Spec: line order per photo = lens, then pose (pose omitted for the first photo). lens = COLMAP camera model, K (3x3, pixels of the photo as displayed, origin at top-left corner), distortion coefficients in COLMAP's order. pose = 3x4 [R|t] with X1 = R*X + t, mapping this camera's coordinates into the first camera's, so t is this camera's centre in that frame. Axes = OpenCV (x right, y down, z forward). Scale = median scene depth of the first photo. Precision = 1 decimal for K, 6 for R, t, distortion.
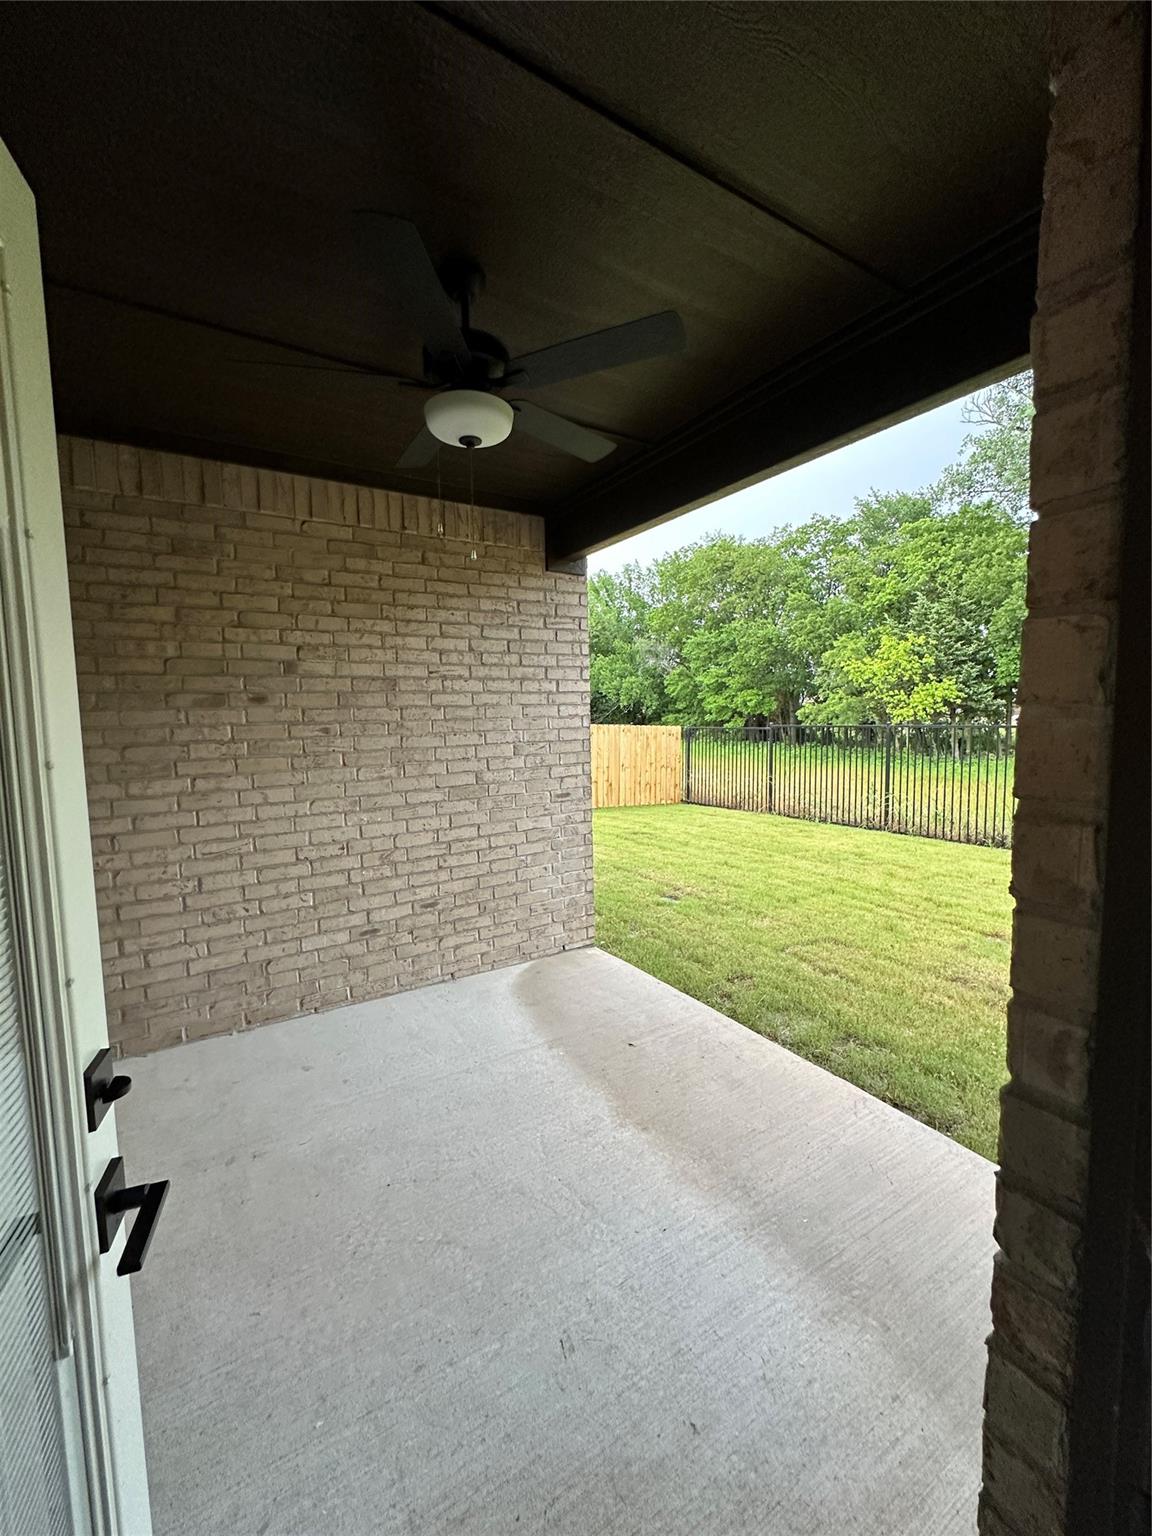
lens RADIAL K [[612.8, 0, 575.0], [0, 612.8, 765.5], [0, 0, 1]] dist [-0.004515, 0.000759]
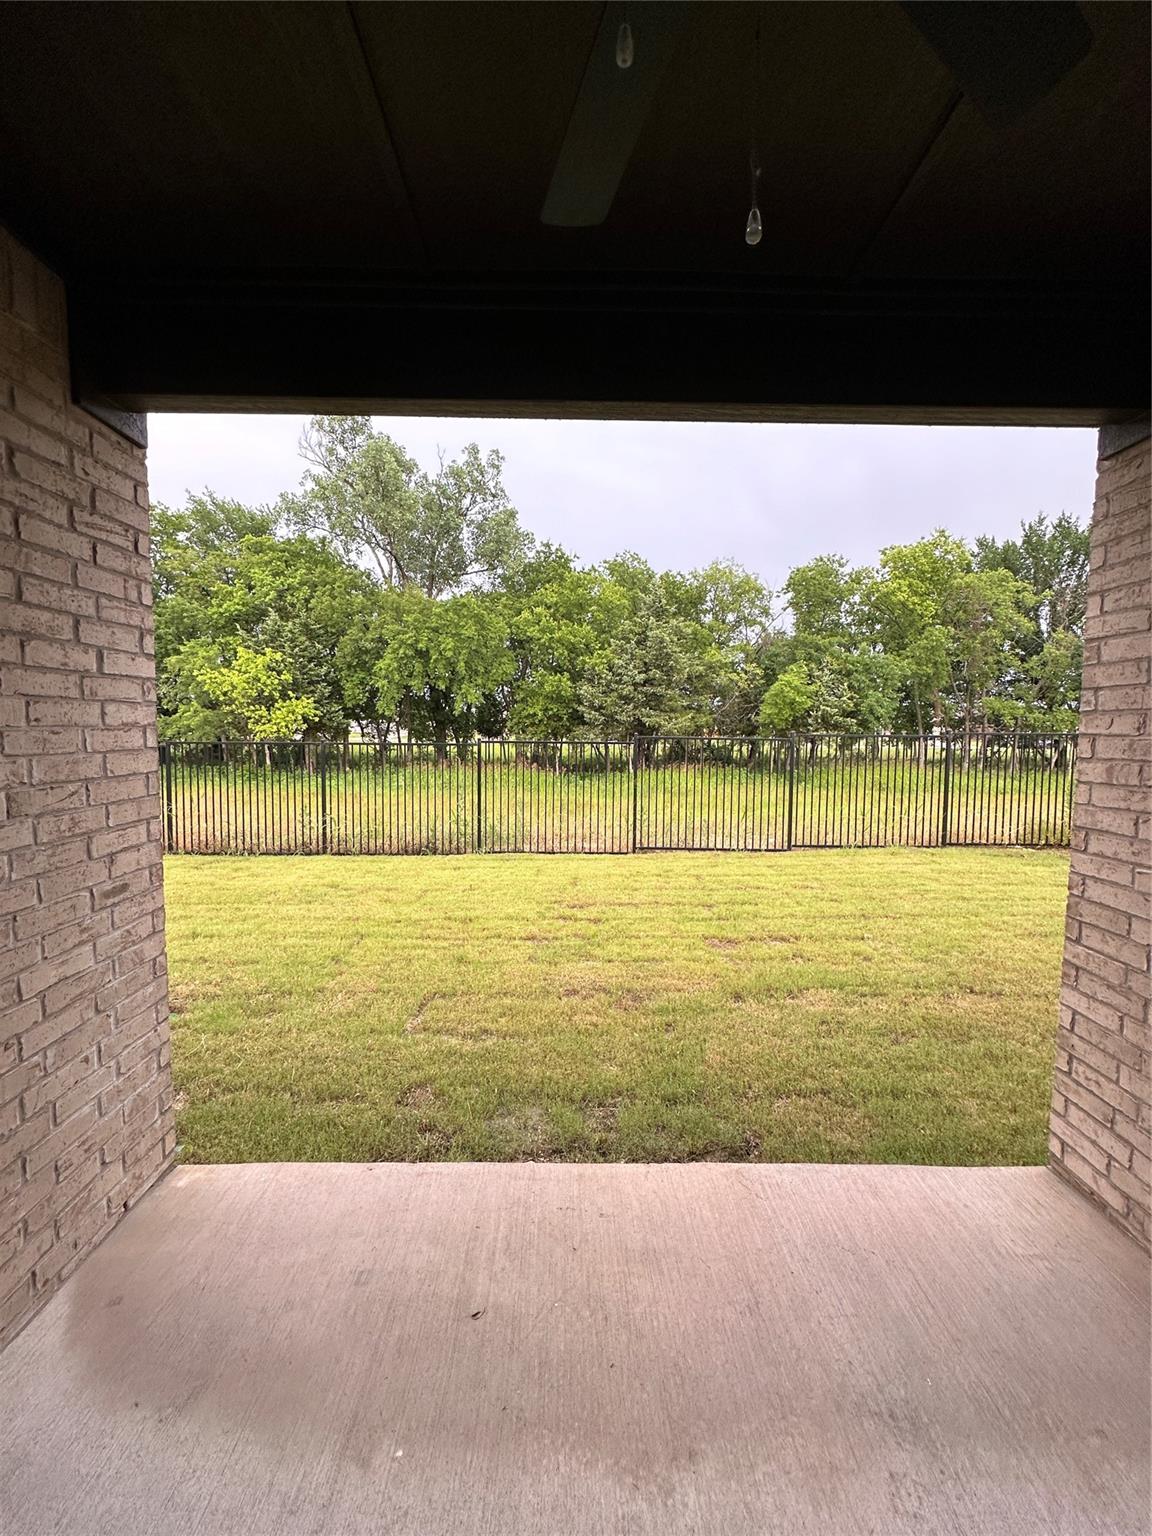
lens RADIAL K [[612.8, 0, 581.2], [0, 612.8, 766.1], [0, 0, 1]] dist [-0.004515, 0.000759]
pose [[0.521422, -0.027984, 0.852840, -0.086476], [0.049127, 0.998789, 0.002737, -0.011889], [-0.851884, 0.040471, 0.522165, 0.162202]]
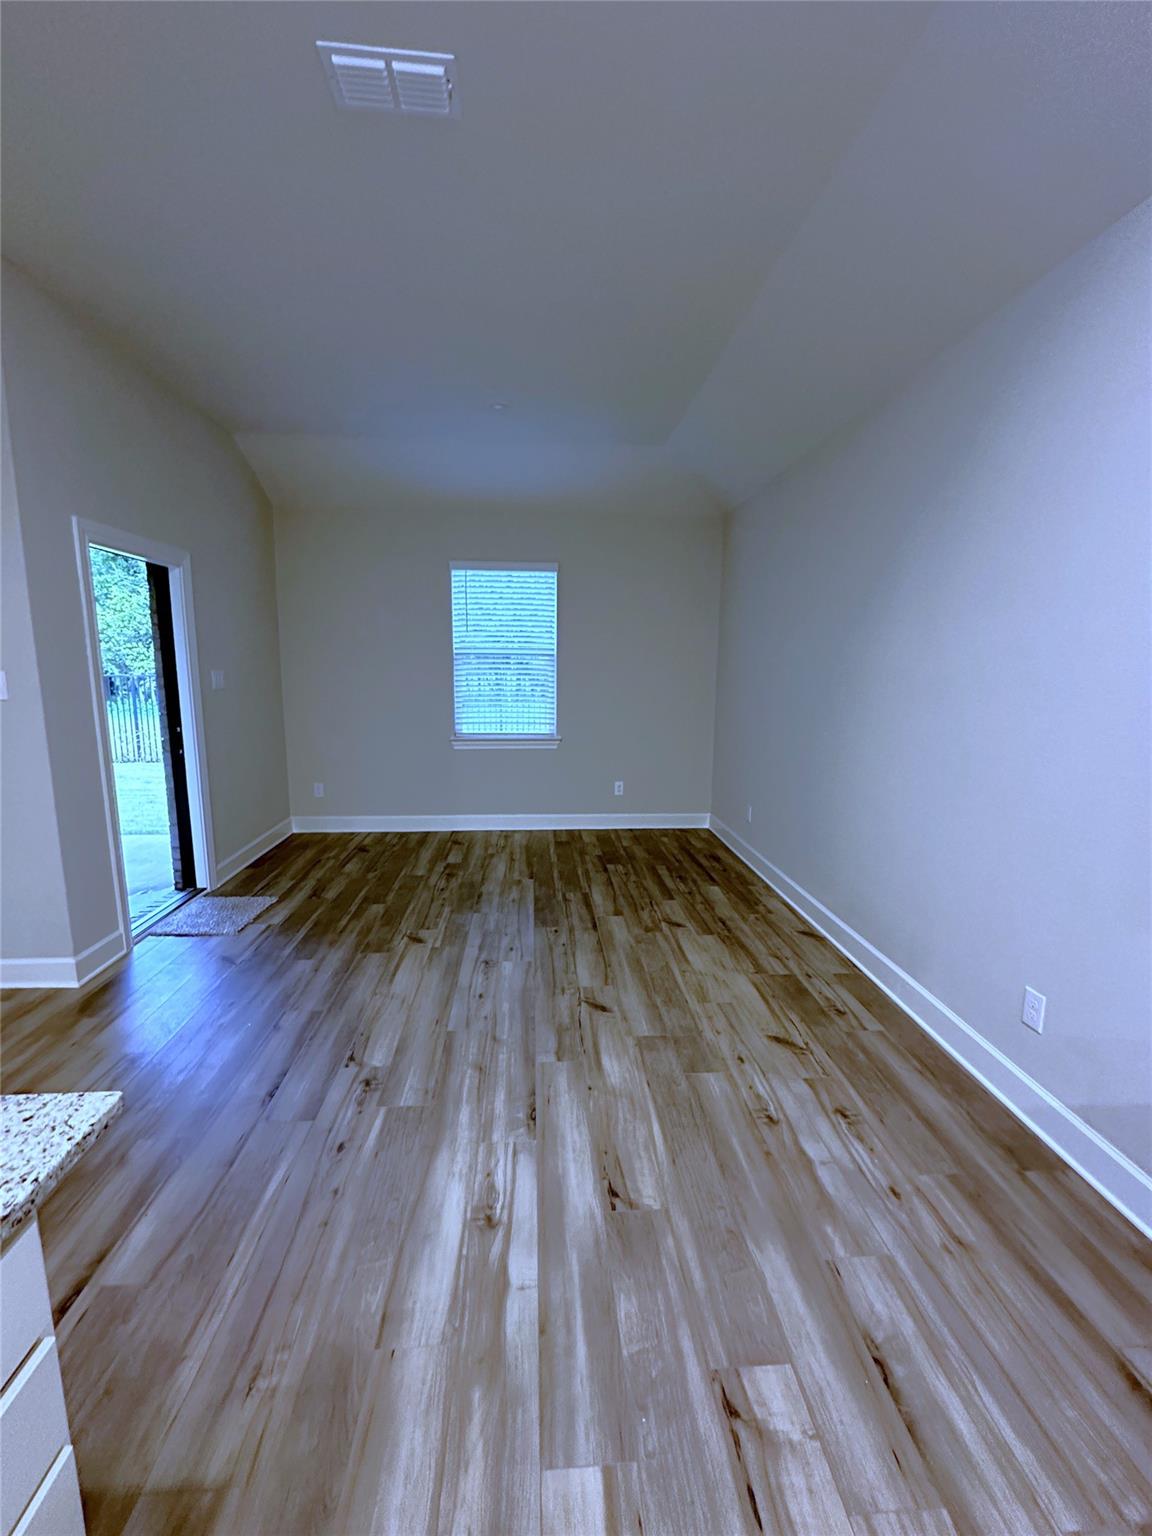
lens RADIAL K [[612.8, 0, 574.0], [0, 612.8, 765.0], [0, 0, 1]] dist [-0.004515, 0.000759]
pose [[0.456221, -0.117552, 0.882068, -0.169969], [0.053130, 0.993066, 0.104865, 0.030559], [-0.888279, -0.000978, 0.459303, -0.321045]]
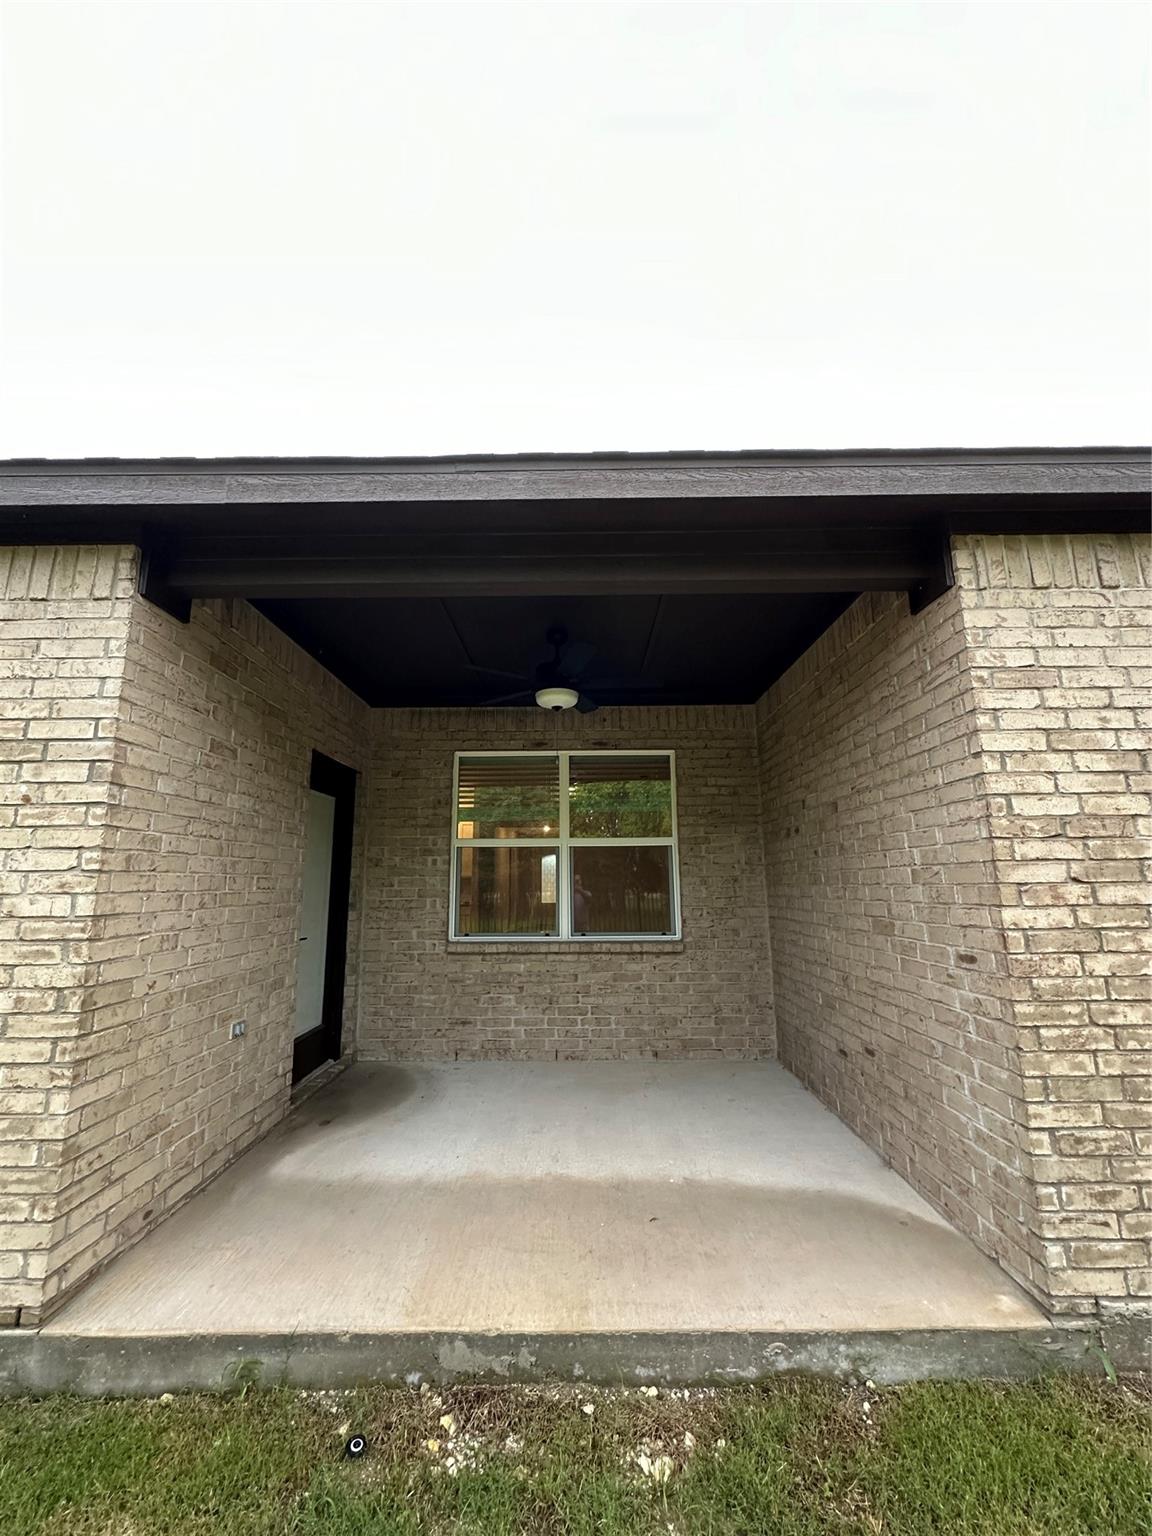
lens RADIAL K [[612.8, 0, 577.2], [0, 612.8, 767.0], [0, 0, 1]] dist [-0.004515, 0.000759]
pose [[-0.534522, -0.133911, -0.834478, 0.252840], [-0.048099, 0.990587, -0.128153, -0.014410], [0.843785, -0.028363, -0.535932, 0.371074]]
